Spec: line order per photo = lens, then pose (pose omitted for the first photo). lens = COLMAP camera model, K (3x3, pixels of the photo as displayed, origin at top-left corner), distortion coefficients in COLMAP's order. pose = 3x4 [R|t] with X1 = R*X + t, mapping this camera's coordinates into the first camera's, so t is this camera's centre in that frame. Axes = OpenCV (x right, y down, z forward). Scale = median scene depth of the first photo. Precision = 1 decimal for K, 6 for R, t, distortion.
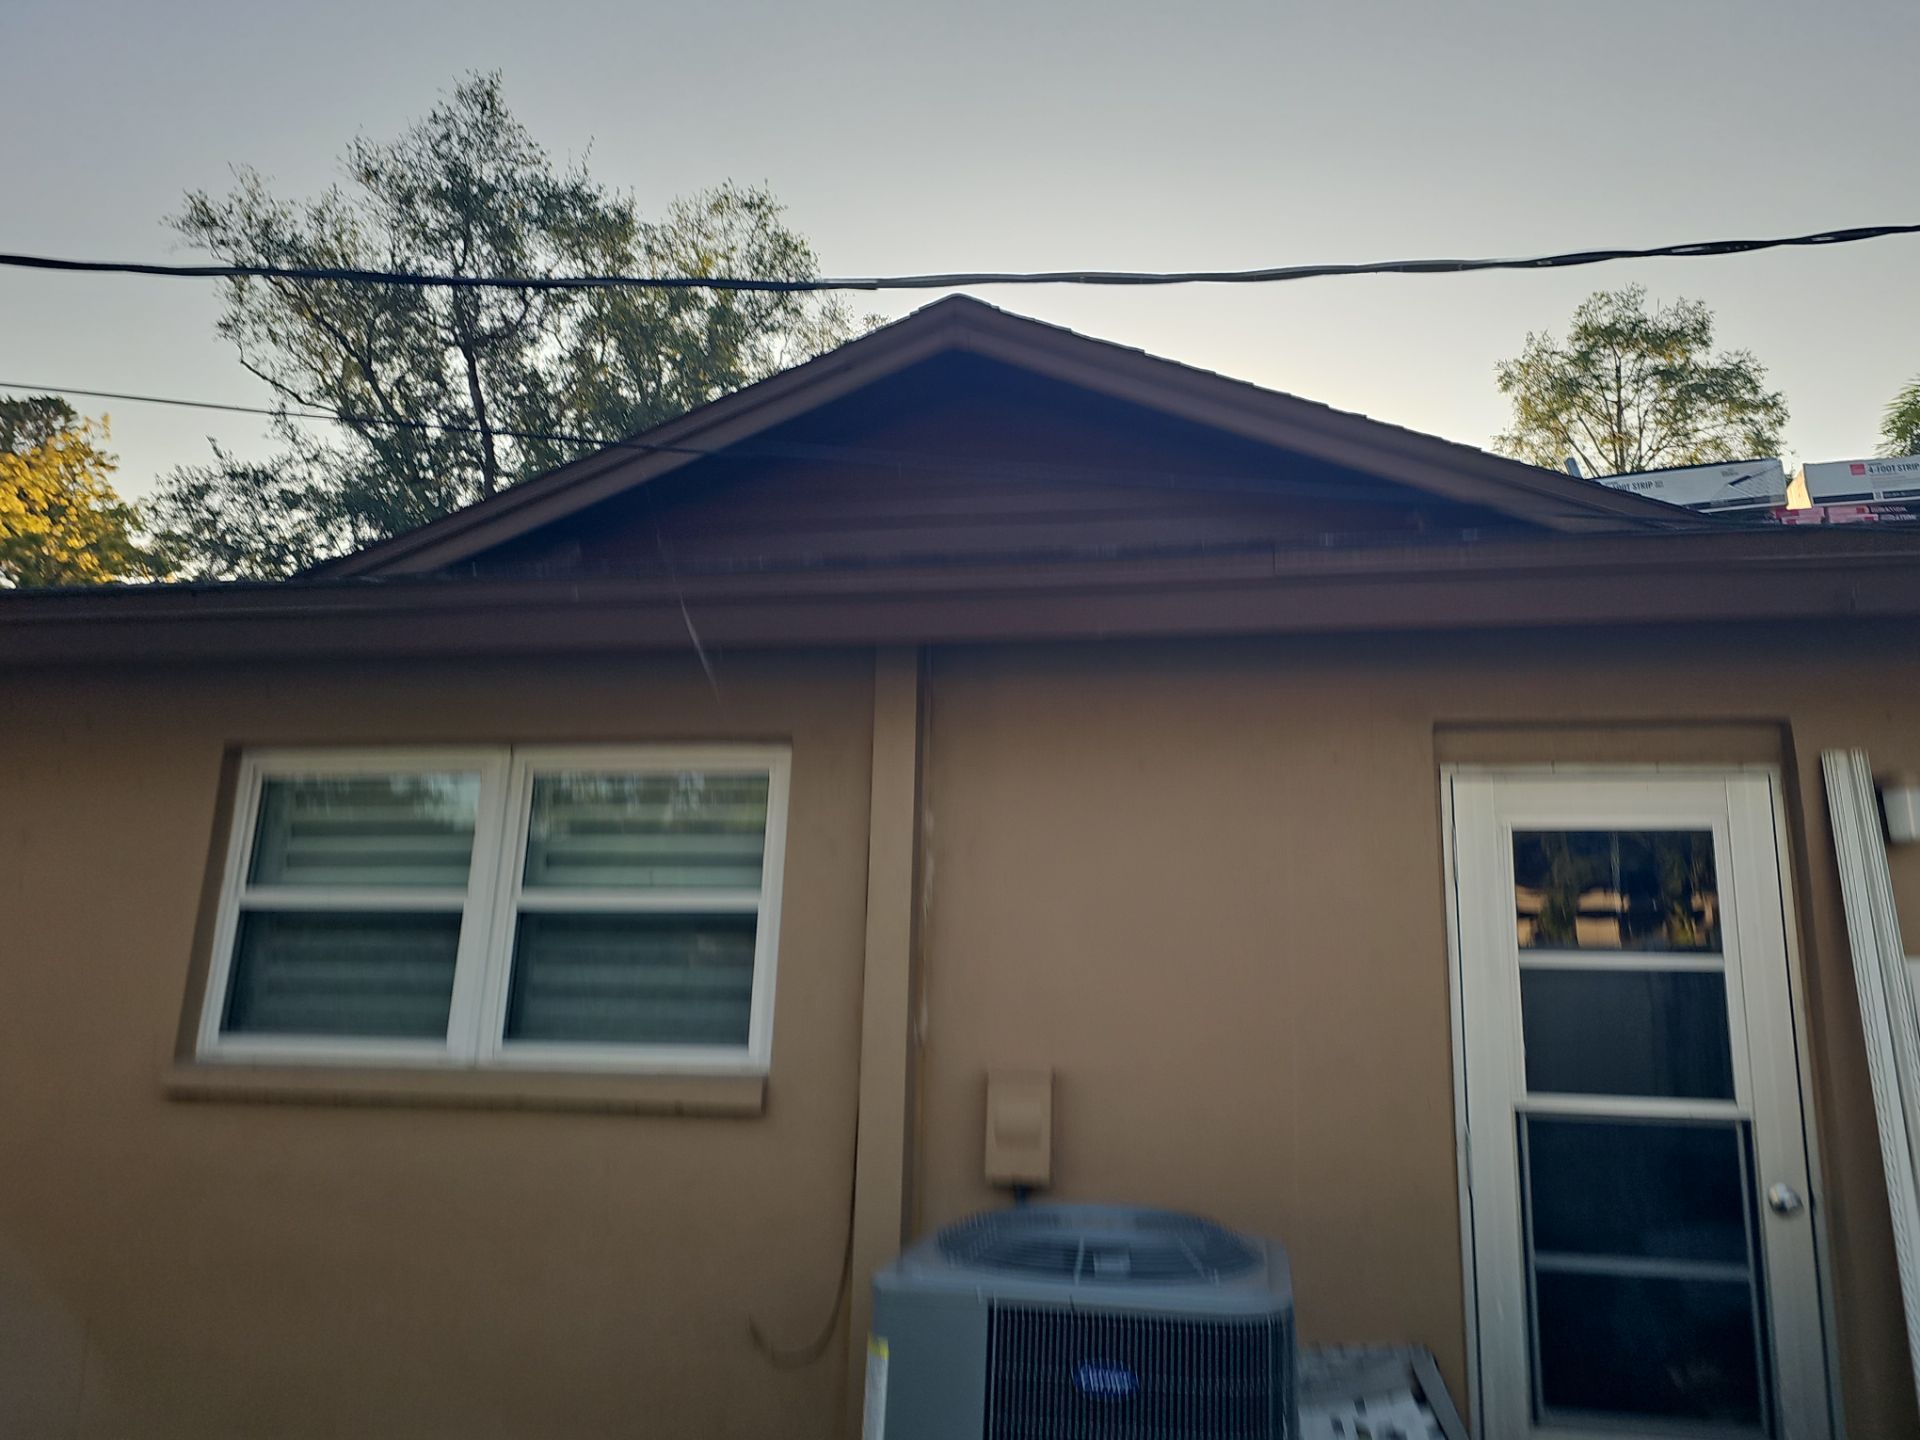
lens RADIAL K [[1290.7, 0, 966.7], [0, 1290.7, 713.7], [0, 0, 1]] dist [0.041658, -0.032587]
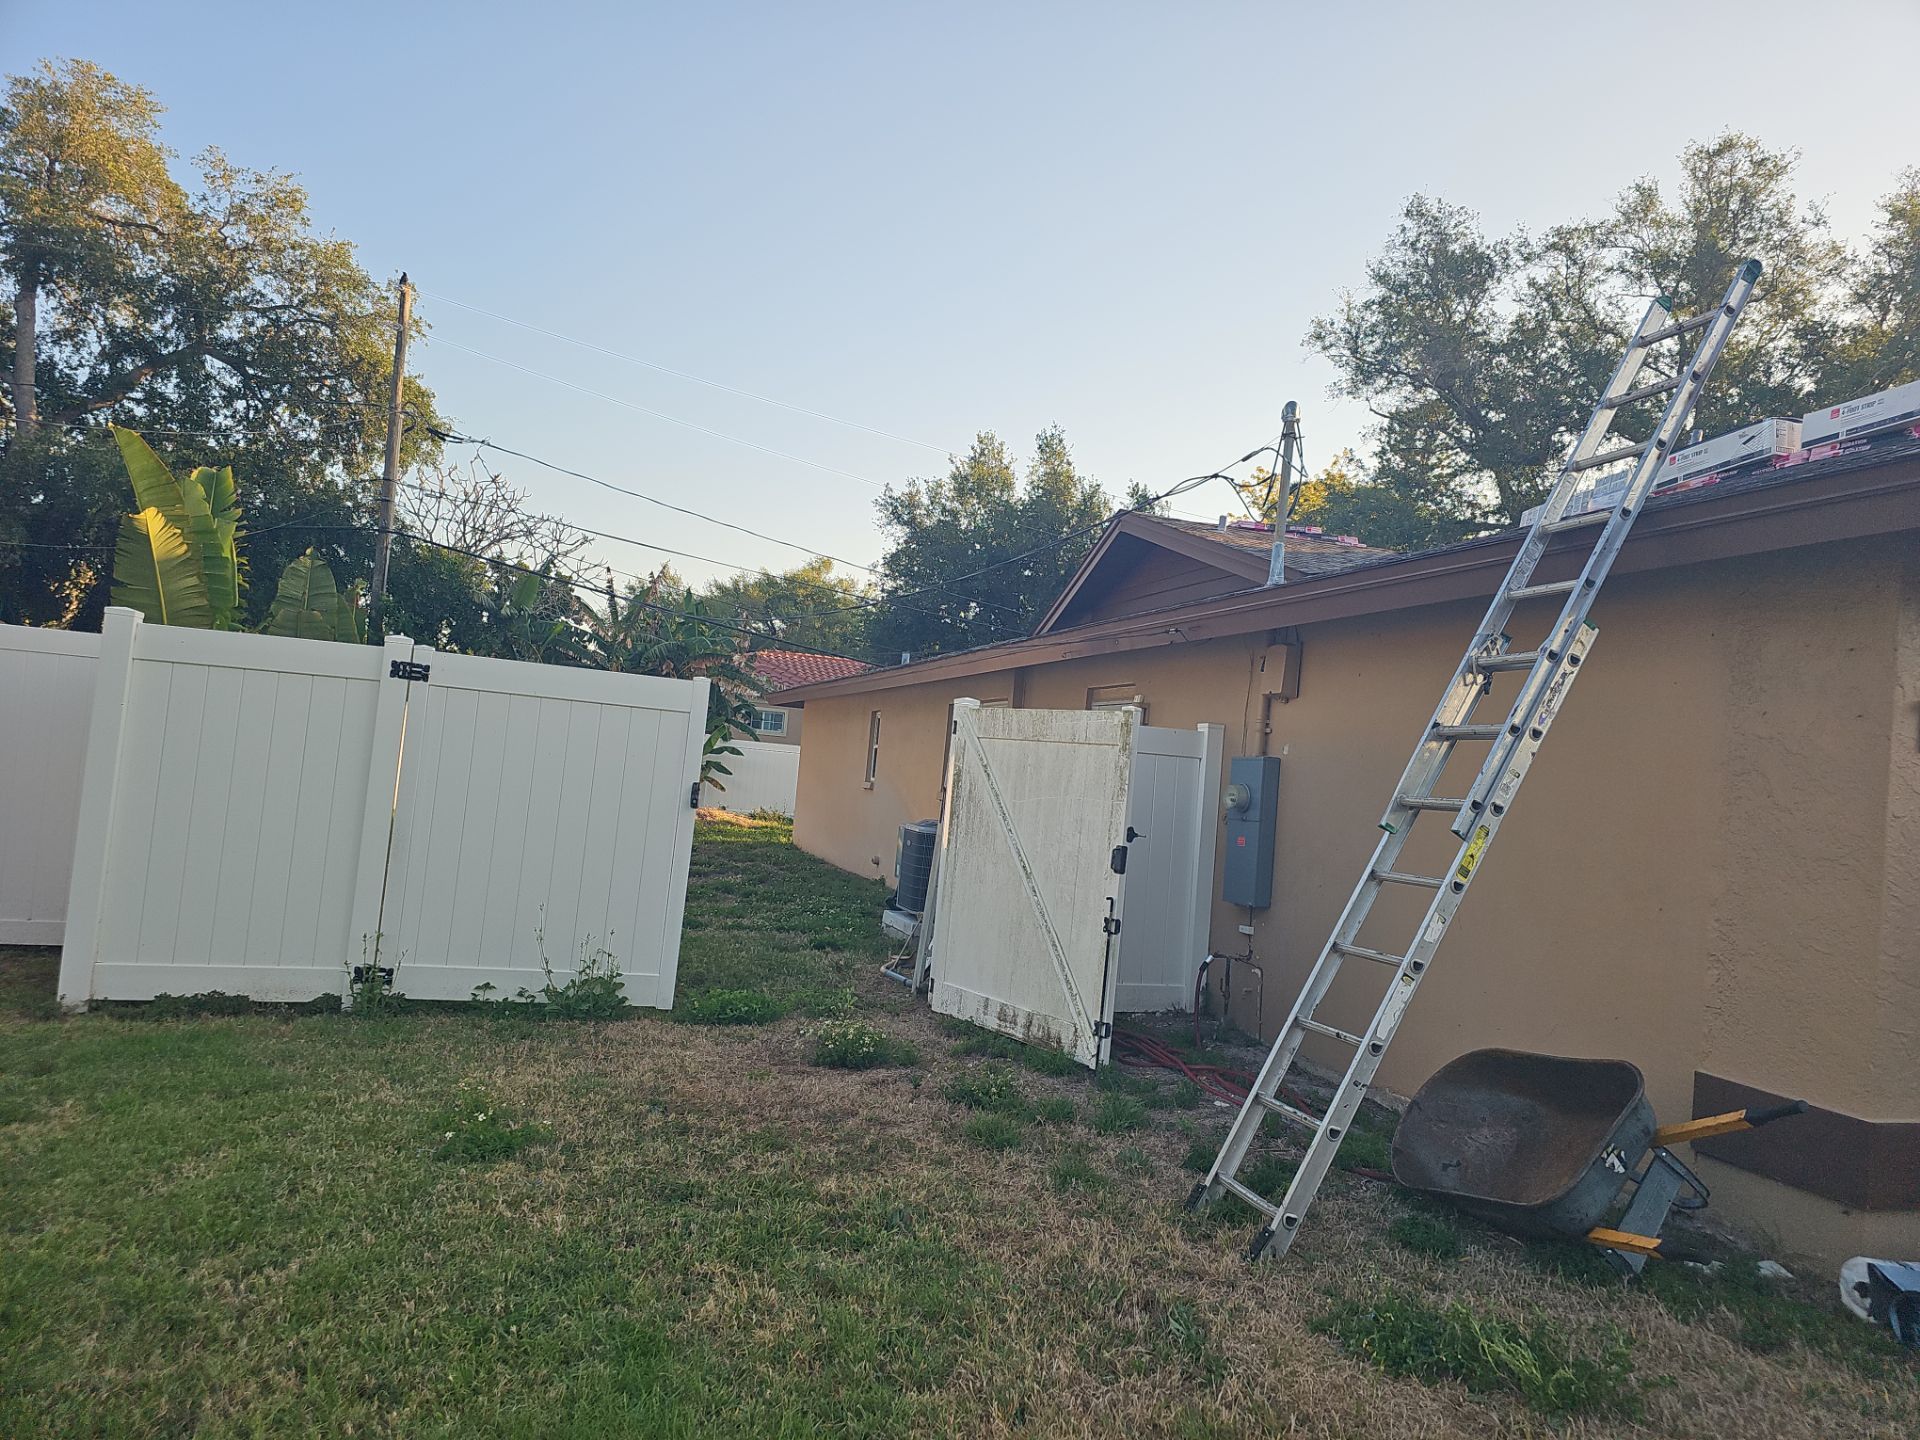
lens RADIAL K [[1286.0, 0, 955.7], [0, 1286.0, 717.7], [0, 0, 1]] dist [0.056947, -0.050329]
pose [[0.464897, -0.022217, -0.885086, 2.074396], [0.092106, 0.995474, 0.023391, -0.011195], [0.880561, -0.092396, 0.464839, -0.484085]]
